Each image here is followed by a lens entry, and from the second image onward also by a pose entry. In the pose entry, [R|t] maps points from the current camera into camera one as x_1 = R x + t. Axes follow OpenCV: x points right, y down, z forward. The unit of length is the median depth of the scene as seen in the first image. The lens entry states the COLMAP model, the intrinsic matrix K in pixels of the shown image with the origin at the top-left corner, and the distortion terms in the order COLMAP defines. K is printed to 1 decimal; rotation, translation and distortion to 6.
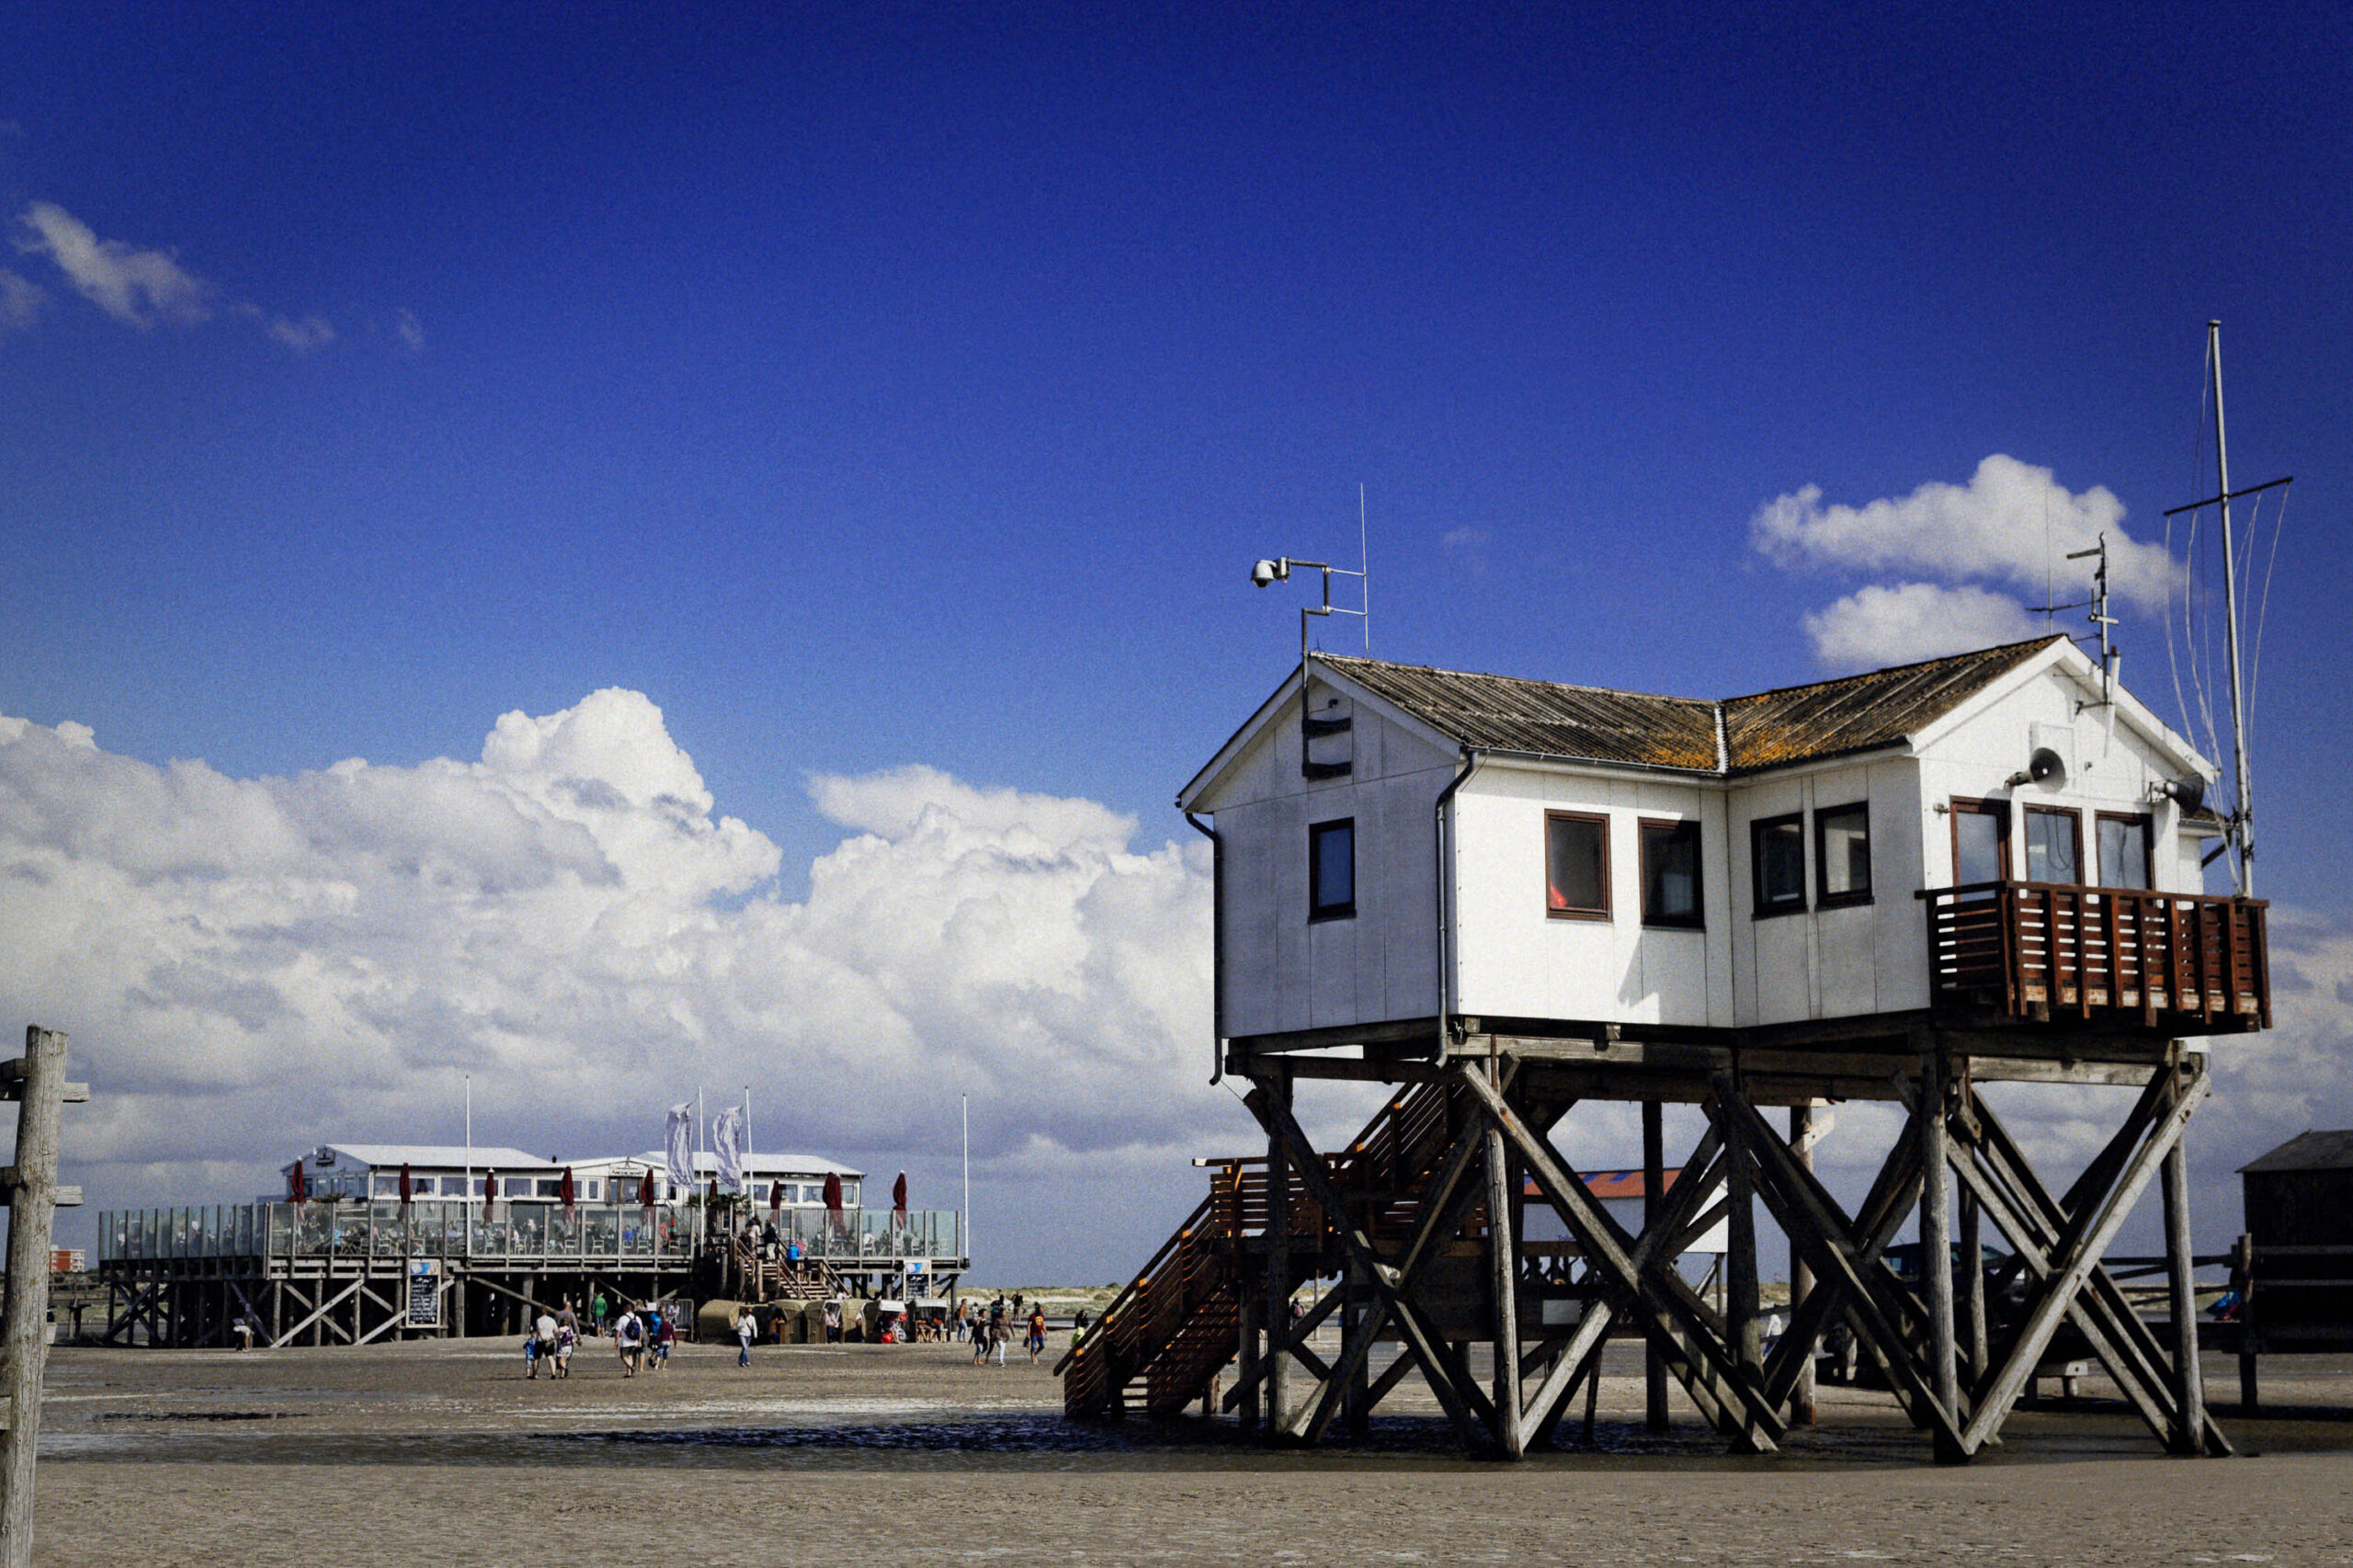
lens RADIAL K [[3668.9, 0, 1176.5], [0, 3668.9, 784.0], [0, 0, 1]] dist [0.184959, 0.029523]
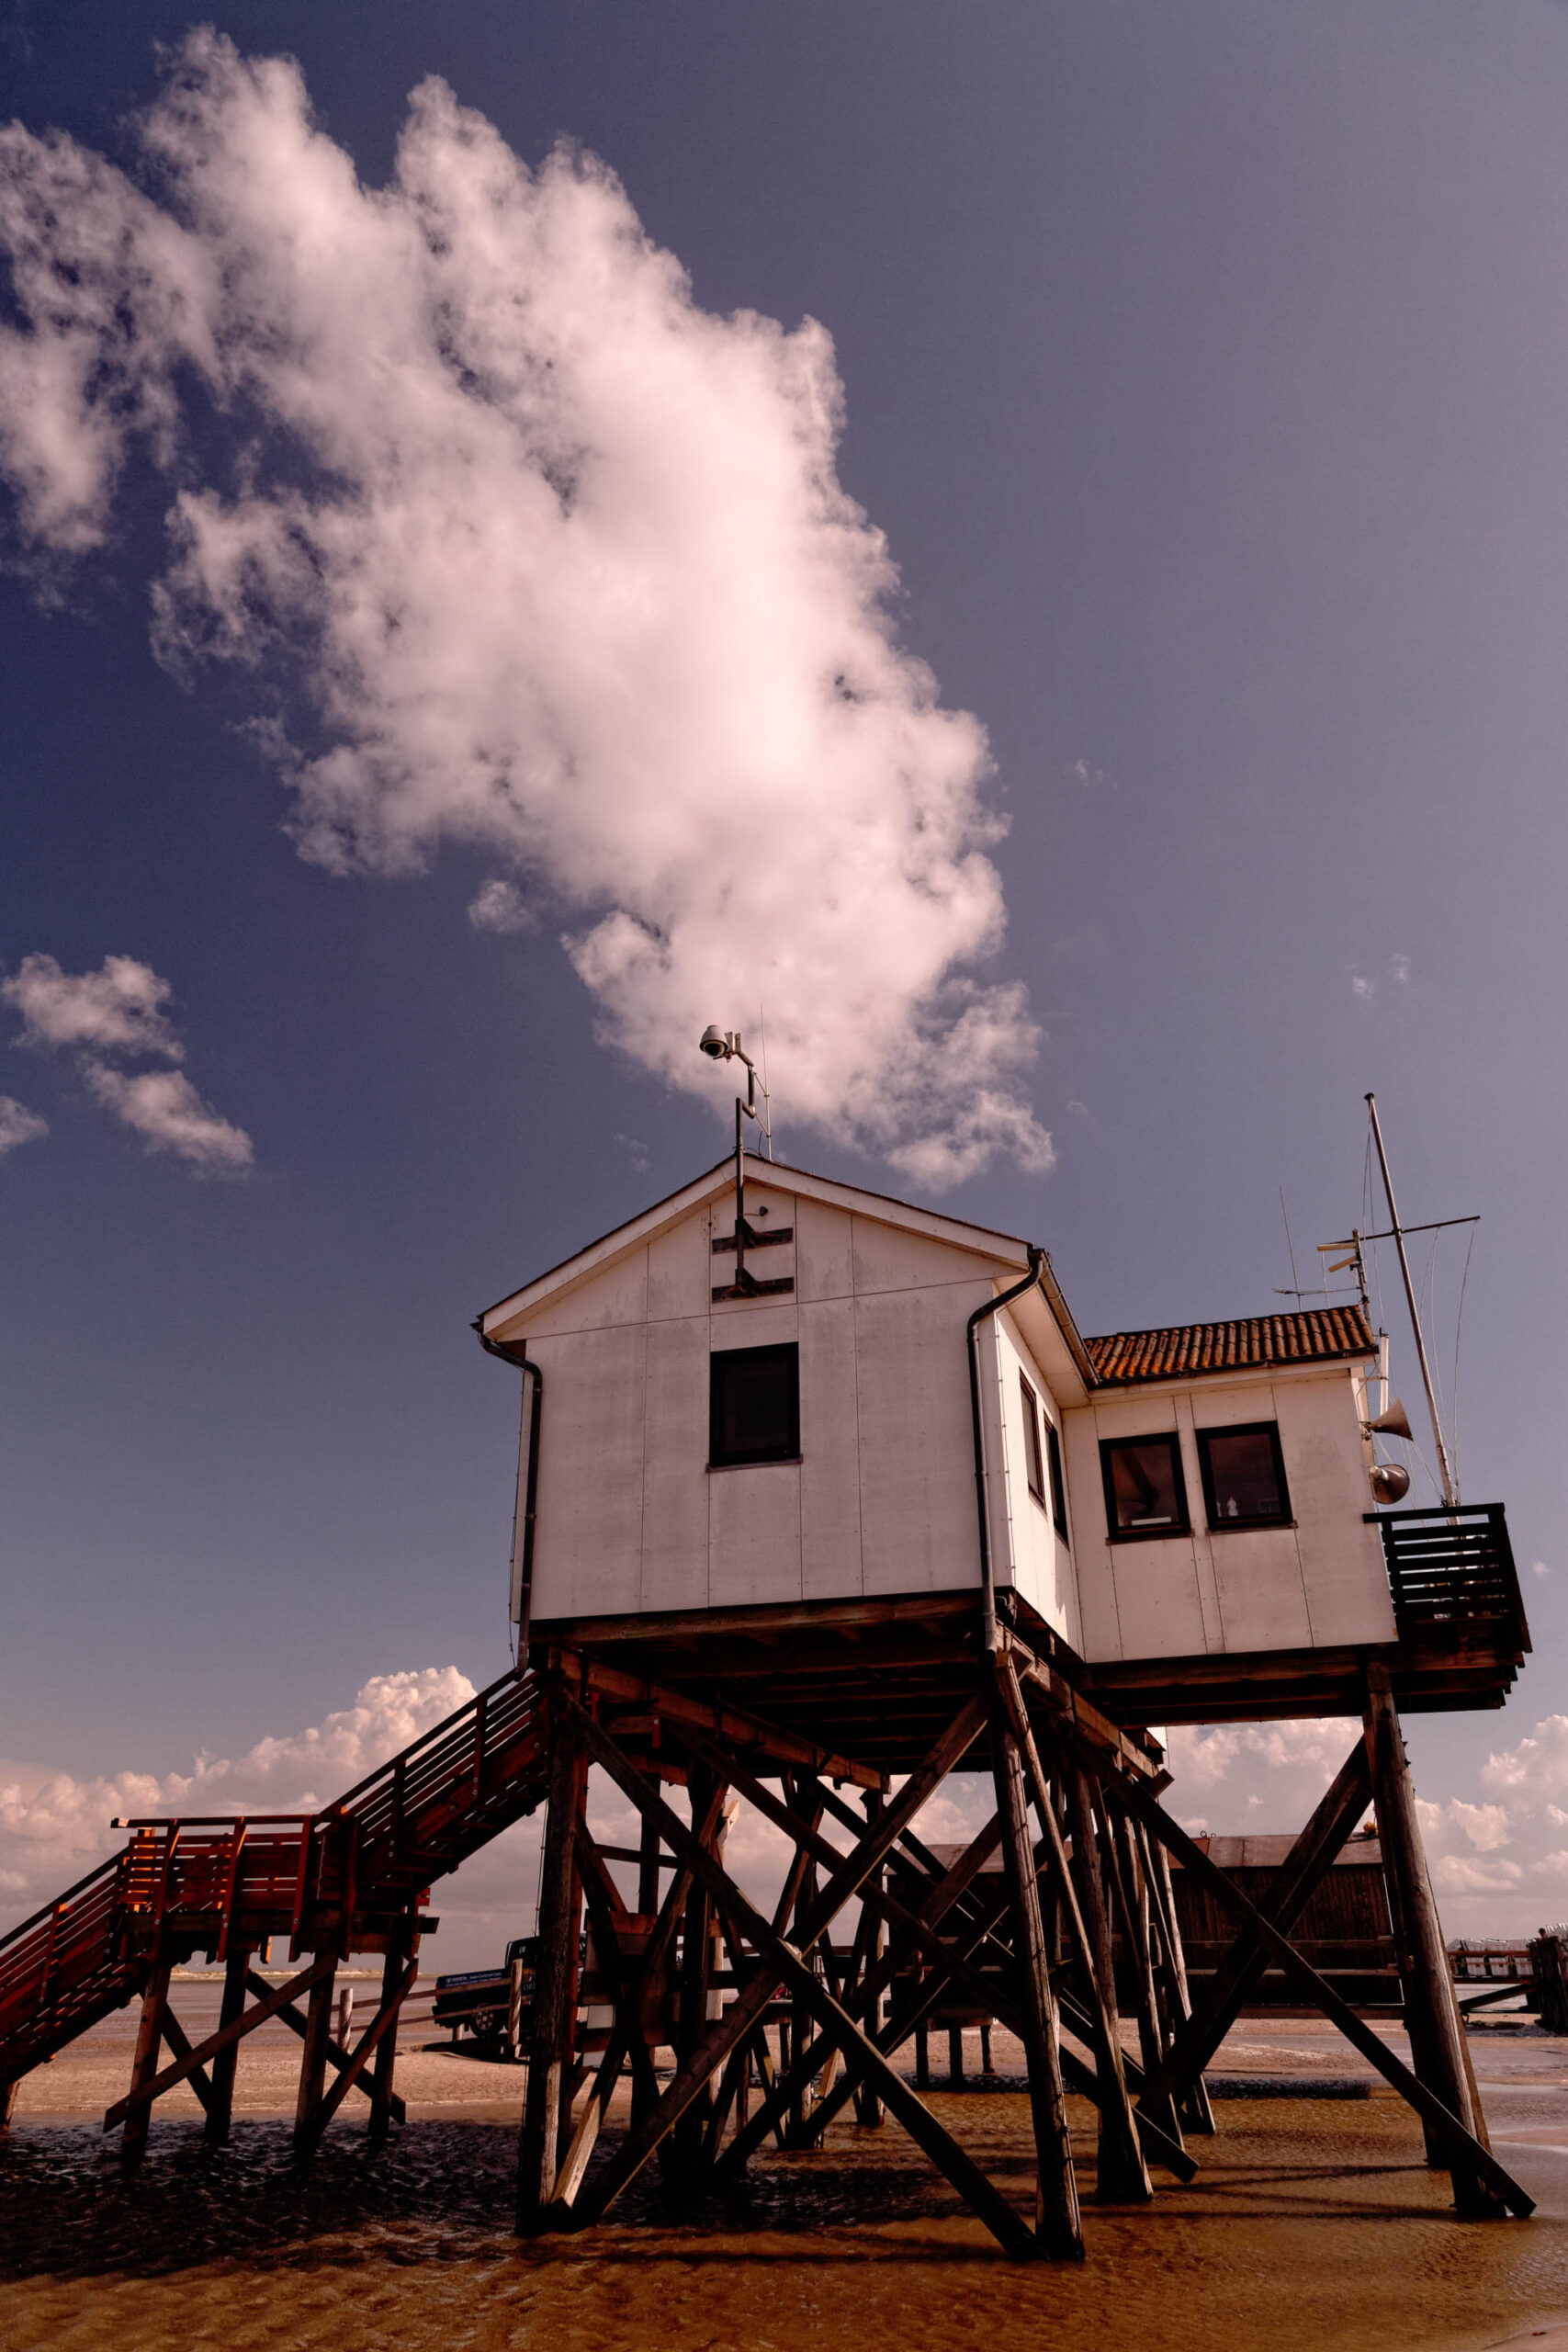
lens RADIAL K [[1642.8, 0, 692.4], [0, 1642.8, 1211.7], [0, 0, 1]] dist [-0.001117, -0.000326]
pose [[0.808469, 0.251149, 0.532261, -0.168736], [-0.084959, 0.944708, -0.316716, 0.097588], [-0.582374, 0.210834, 0.785105, 0.720622]]
